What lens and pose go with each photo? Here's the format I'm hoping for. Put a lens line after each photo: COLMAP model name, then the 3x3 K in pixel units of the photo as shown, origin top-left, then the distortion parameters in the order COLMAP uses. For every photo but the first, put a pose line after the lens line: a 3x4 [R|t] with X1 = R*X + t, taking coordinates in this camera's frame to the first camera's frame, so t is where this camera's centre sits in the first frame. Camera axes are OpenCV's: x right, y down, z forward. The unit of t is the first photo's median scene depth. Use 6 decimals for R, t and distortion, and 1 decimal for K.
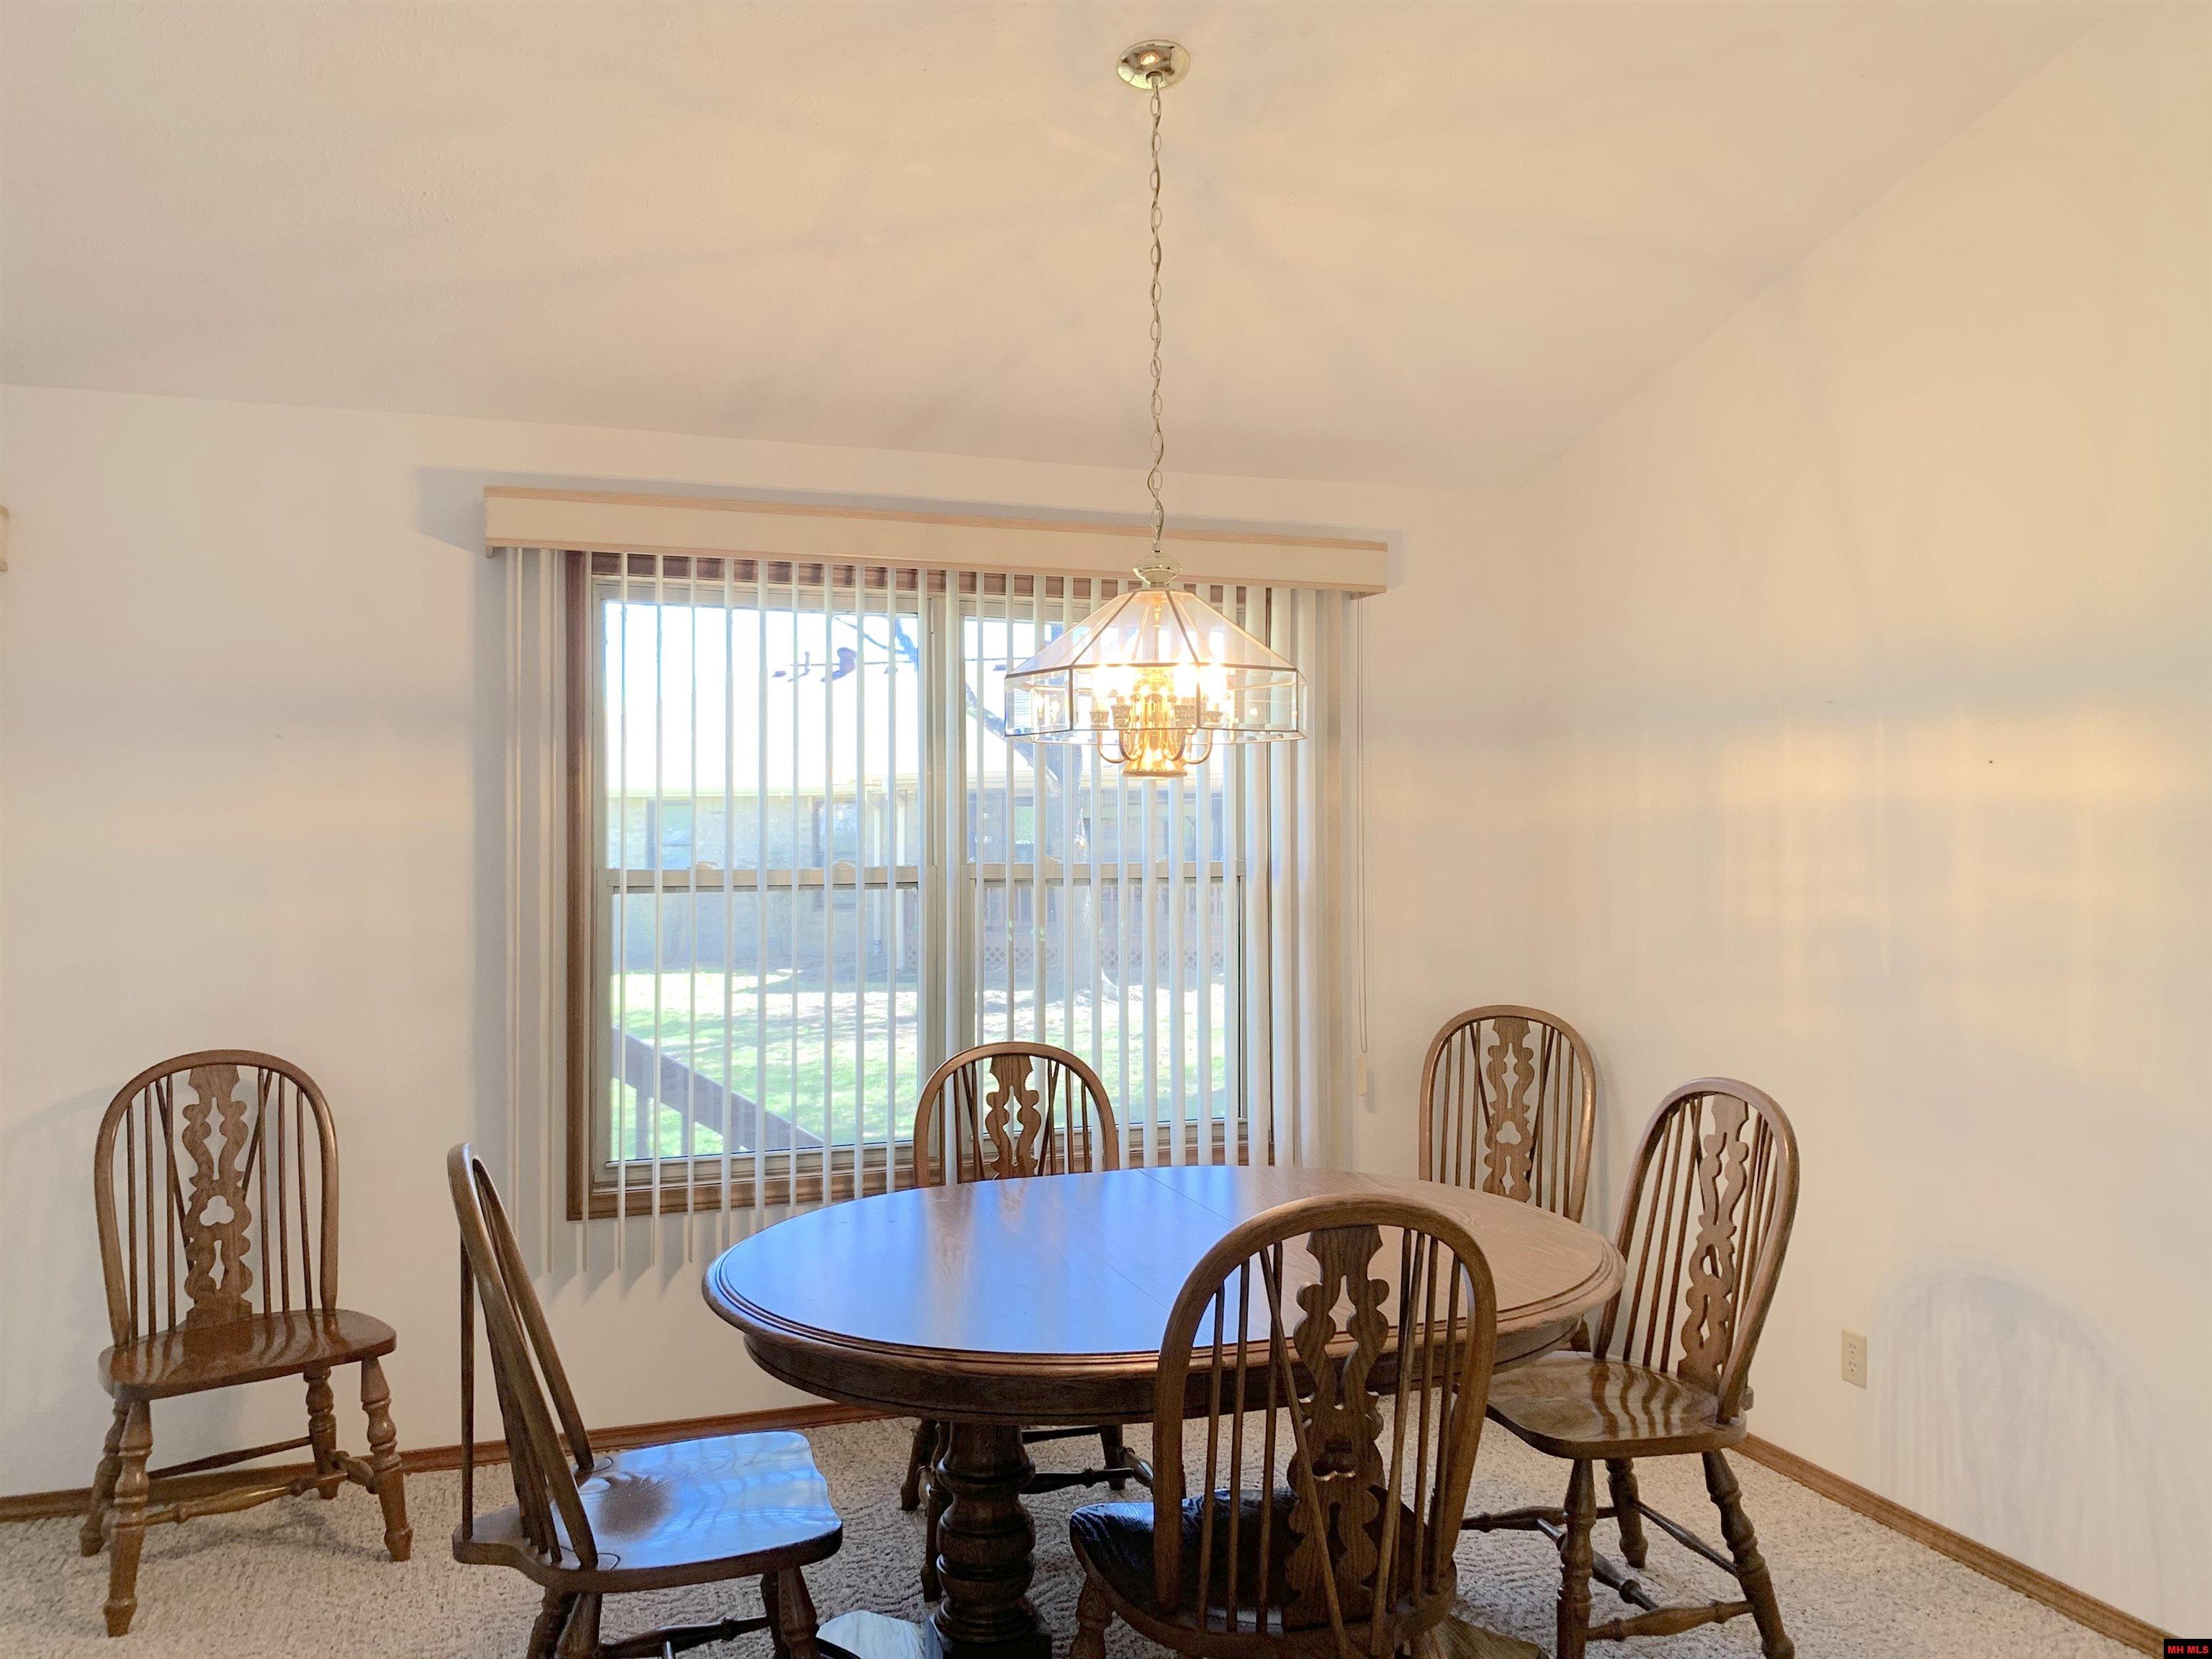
lens RADIAL K [[1682.7, 0, 1101.4], [0, 1682.7, 800.3], [0, 0, 1]] dist [0.027102, -0.031894]
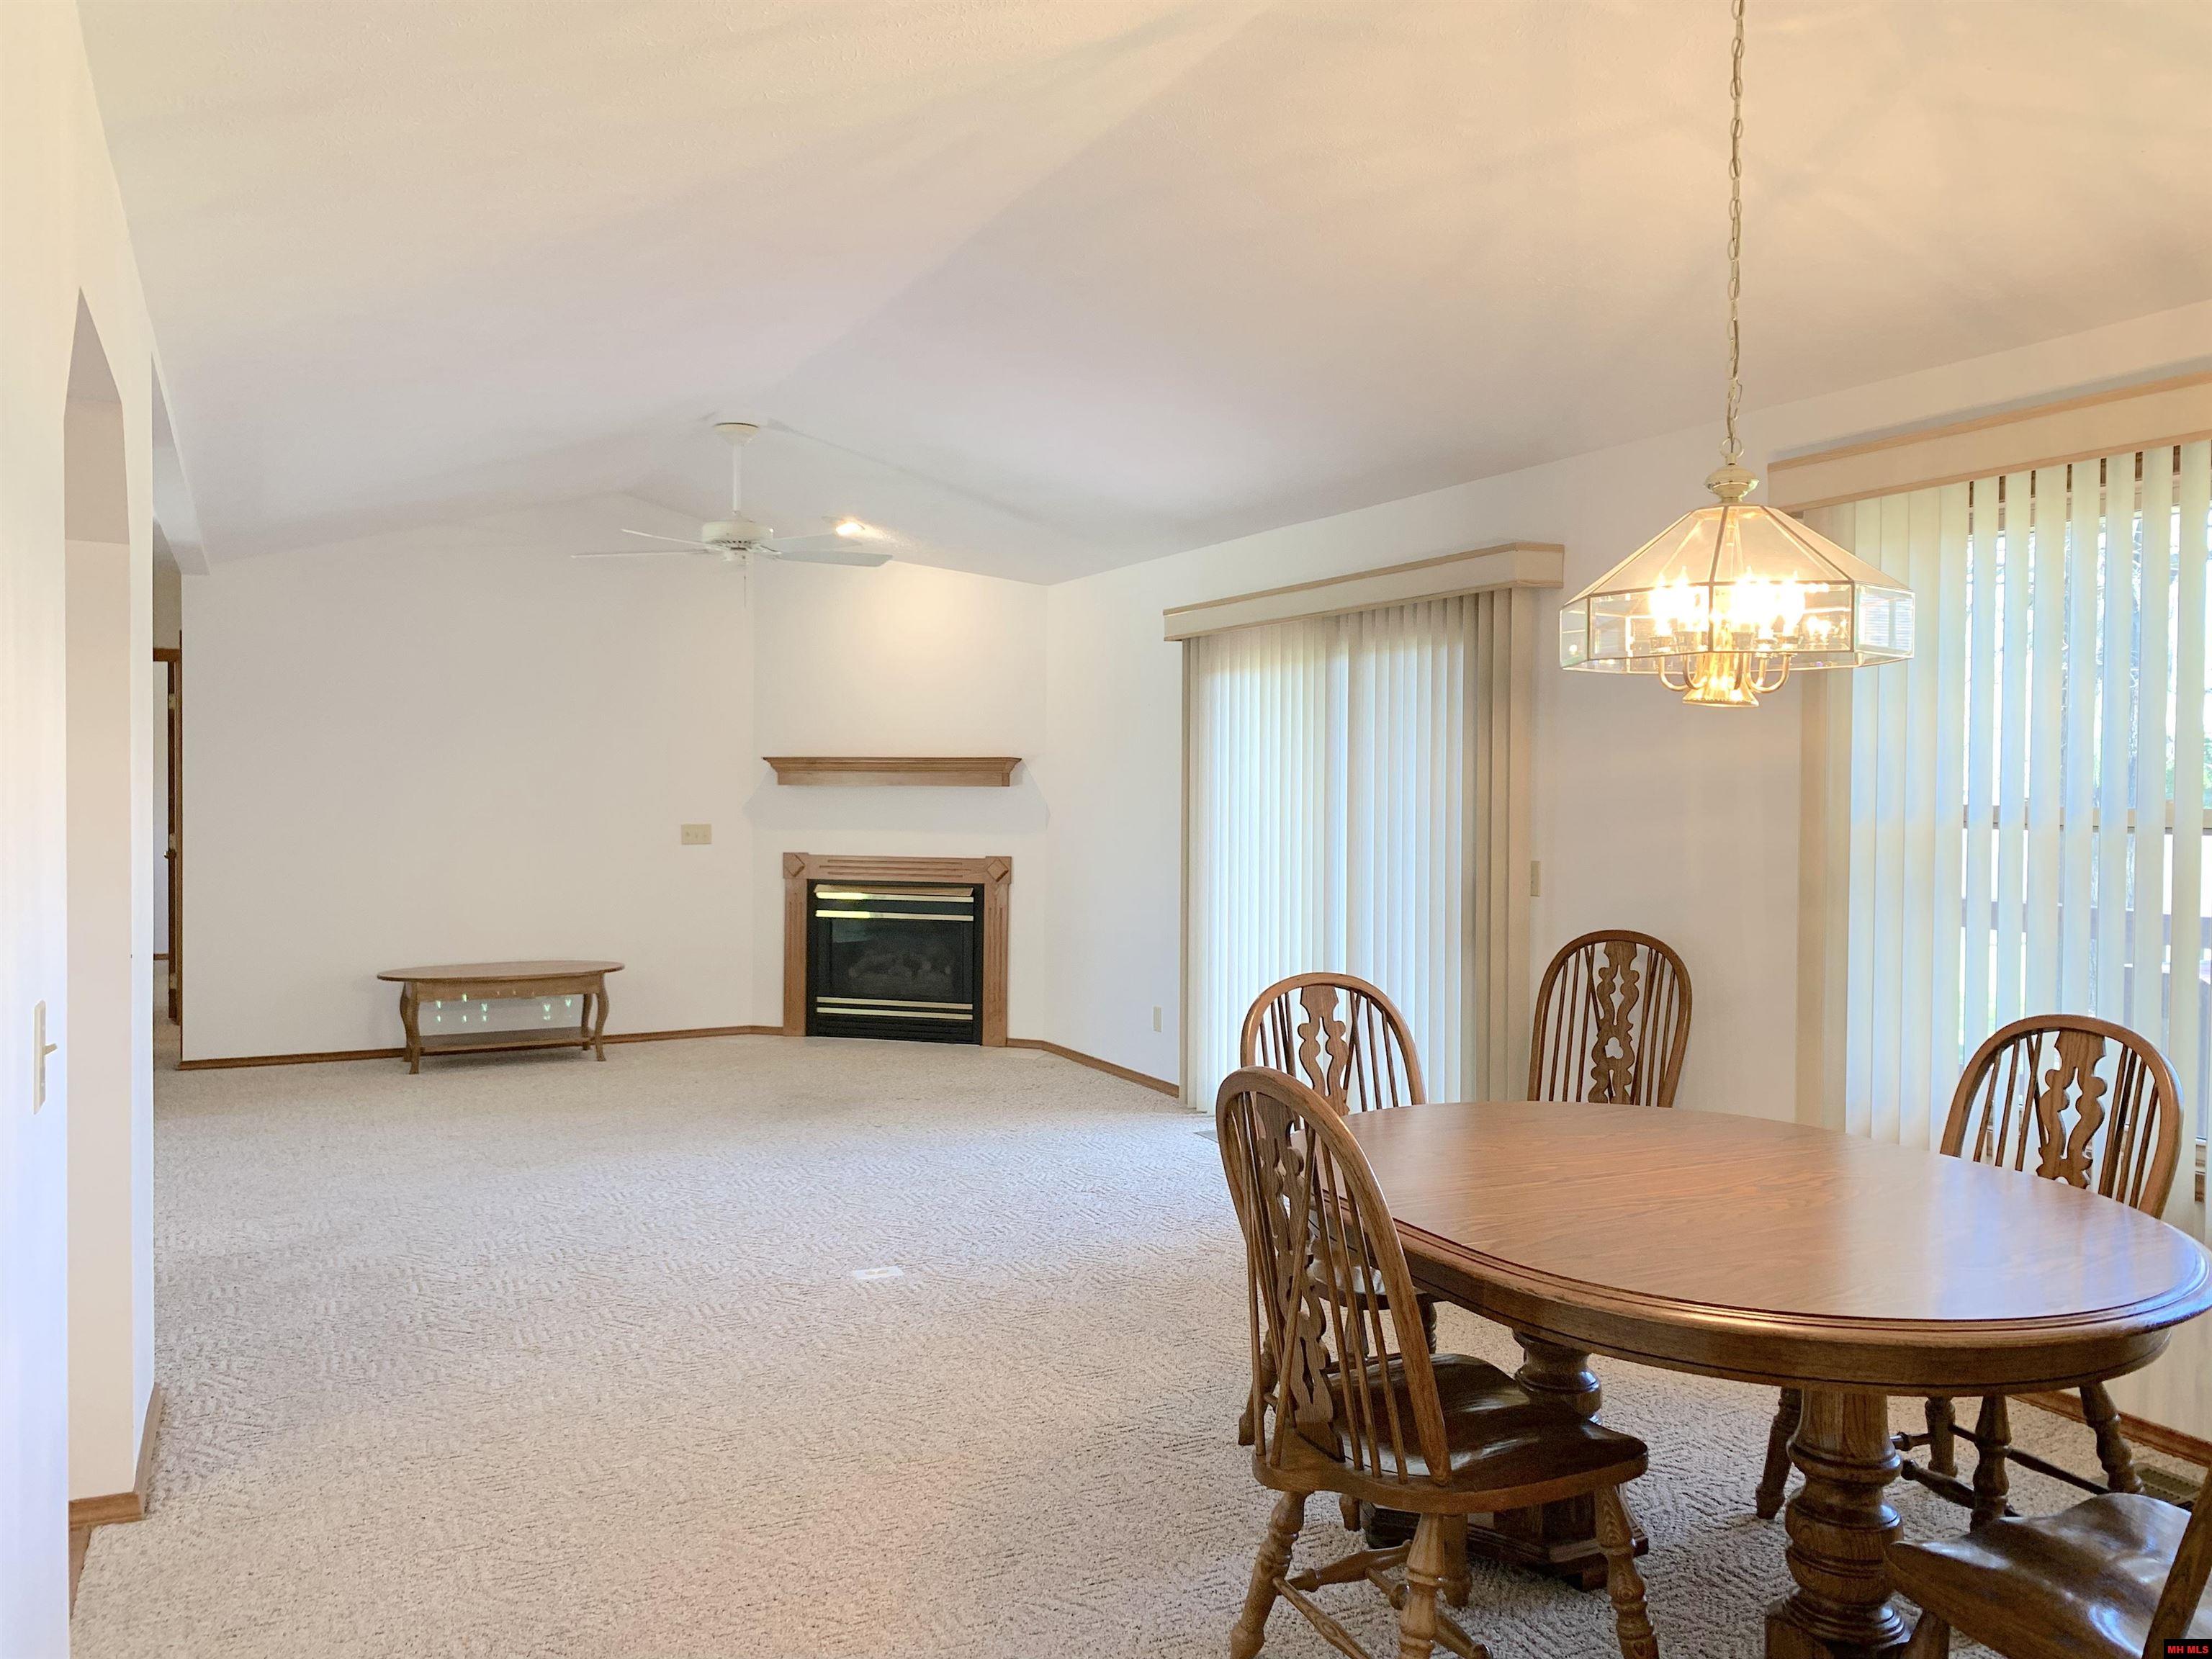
lens RADIAL K [[1682.7, 0, 1104.5], [0, 1682.7, 815.5], [0, 0, 1]] dist [0.027102, -0.031894]
pose [[0.120482, 0.028641, -0.992302, 0.719047], [0.021988, 0.999262, 0.031511, 0.006197], [0.992472, -0.025615, 0.119763, 0.420411]]
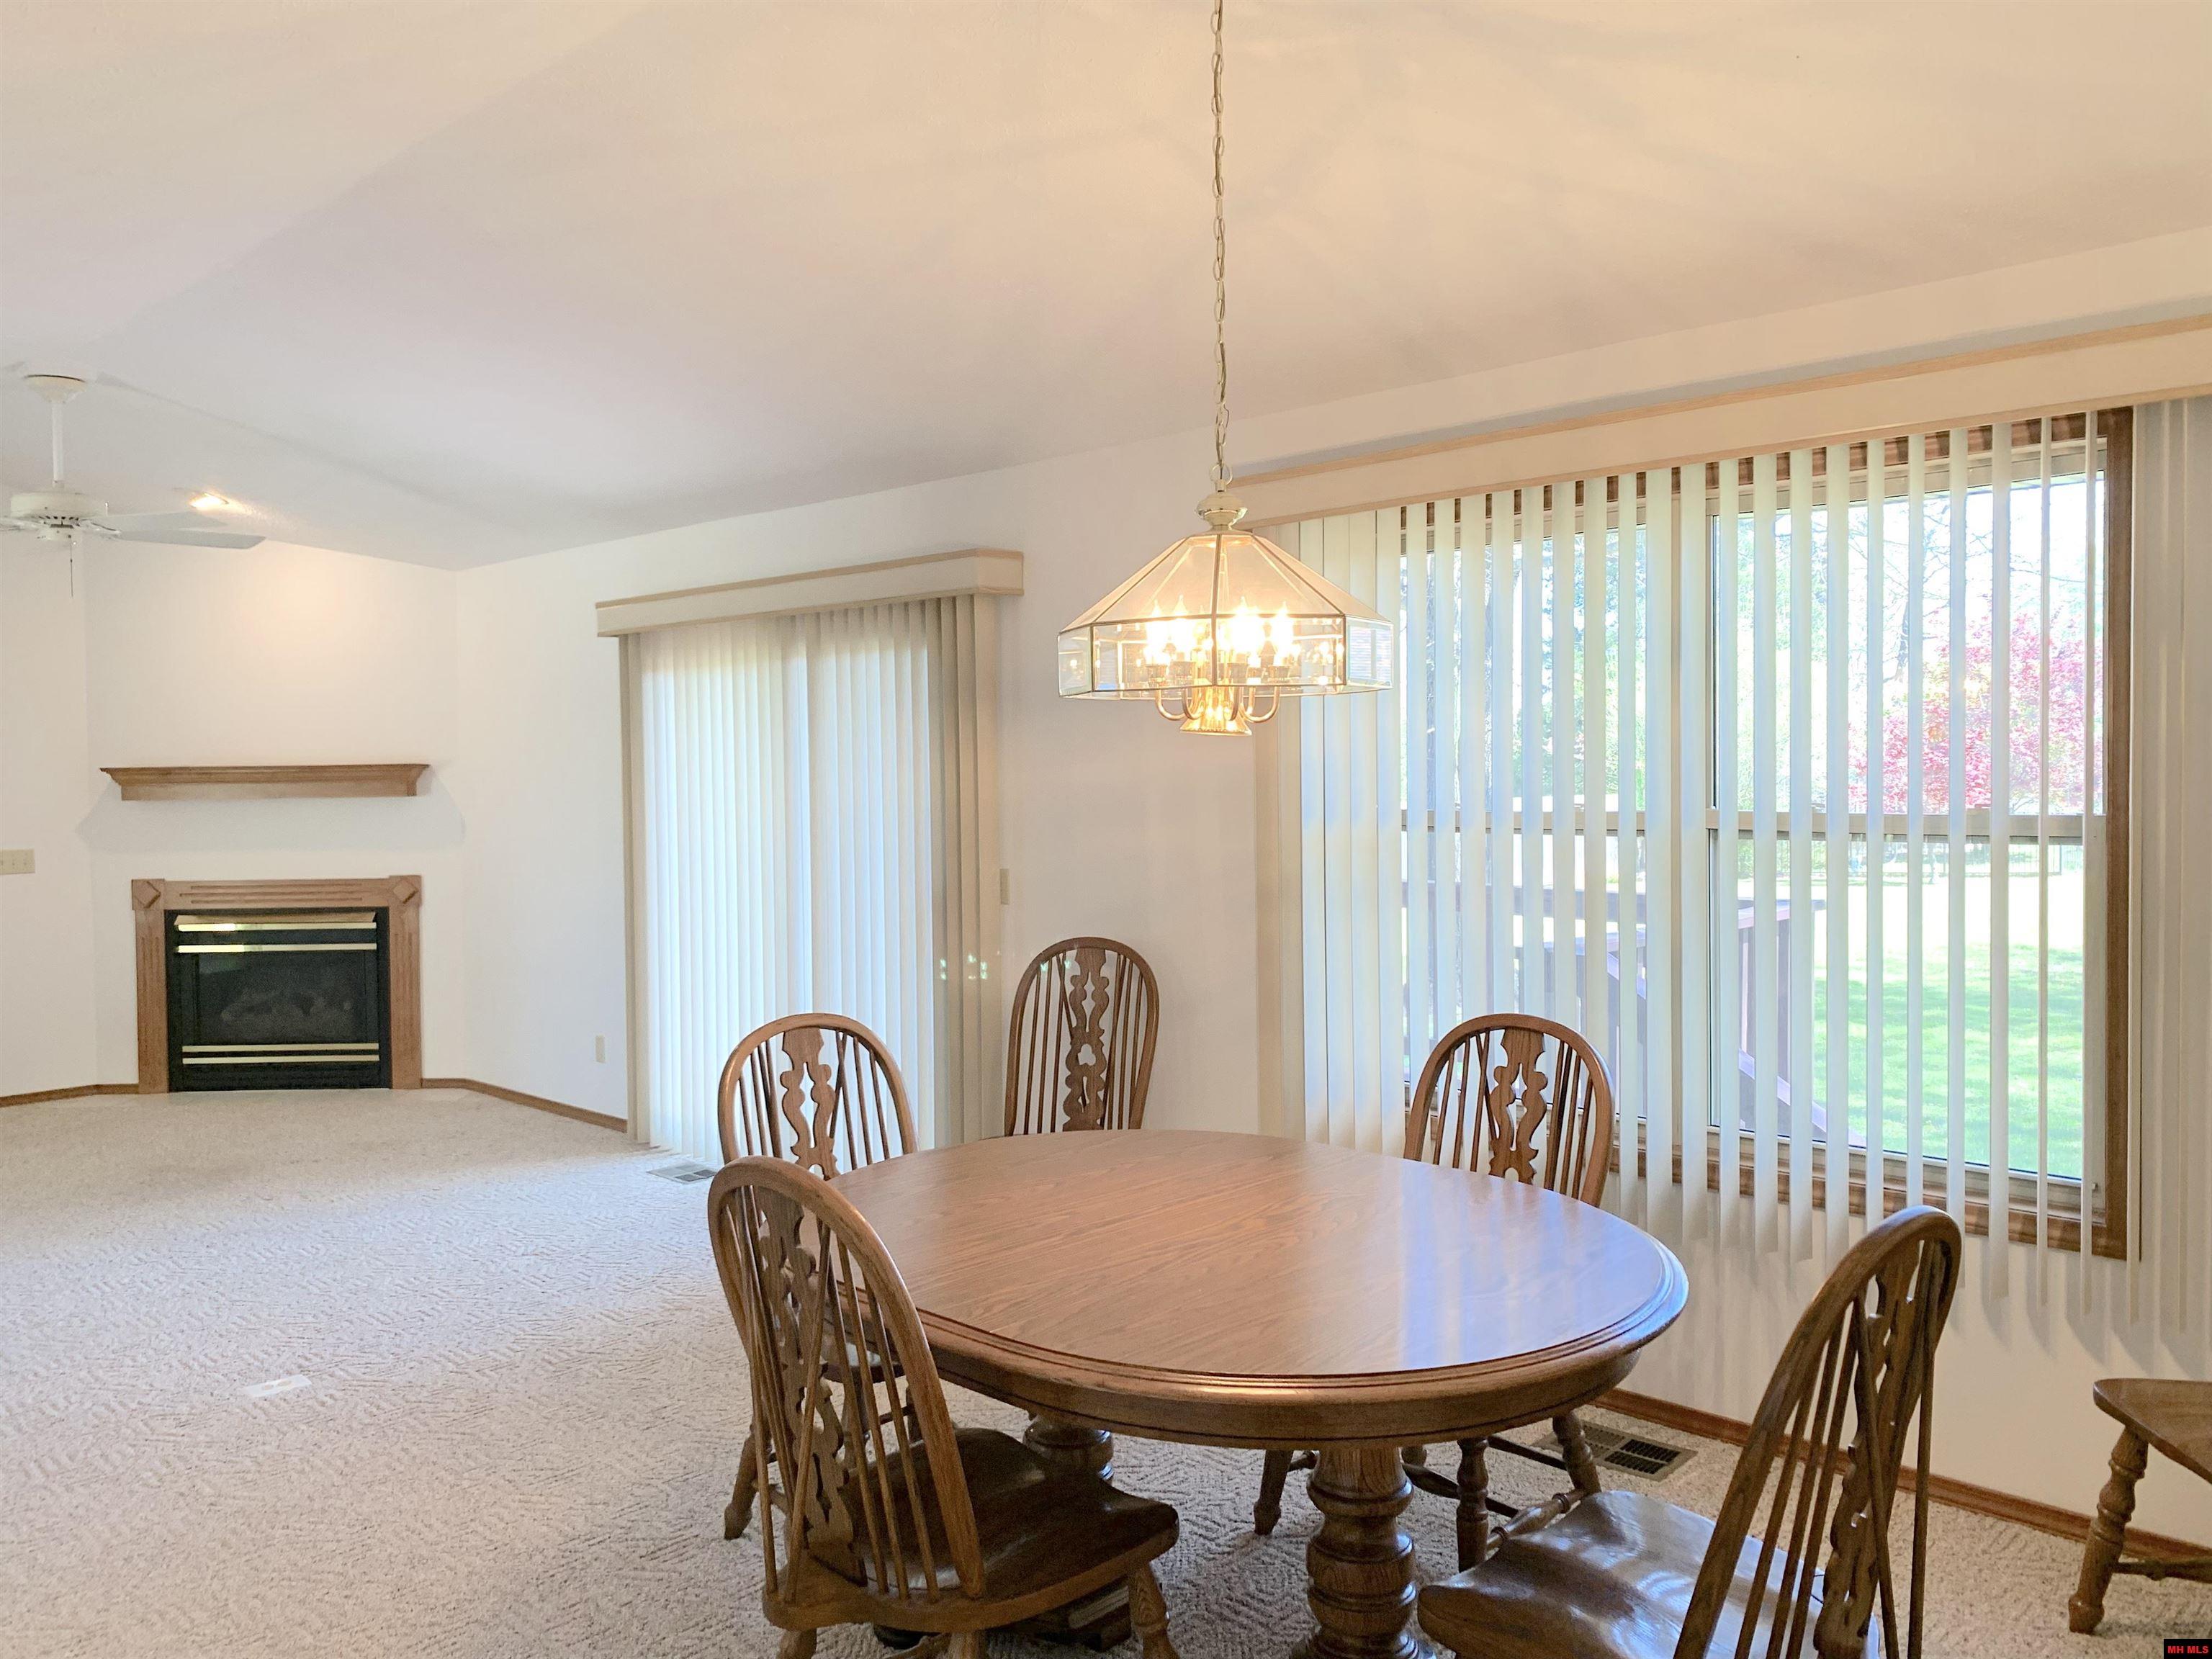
lens RADIAL K [[1682.7, 0, 1098.7], [0, 1682.7, 814.8], [0, 0, 1]] dist [0.027102, -0.031894]
pose [[0.438152, 0.028956, -0.898435, 0.649413], [0.036551, 0.998080, 0.049993, -0.015547], [0.898158, -0.054744, 0.436252, 0.414465]]
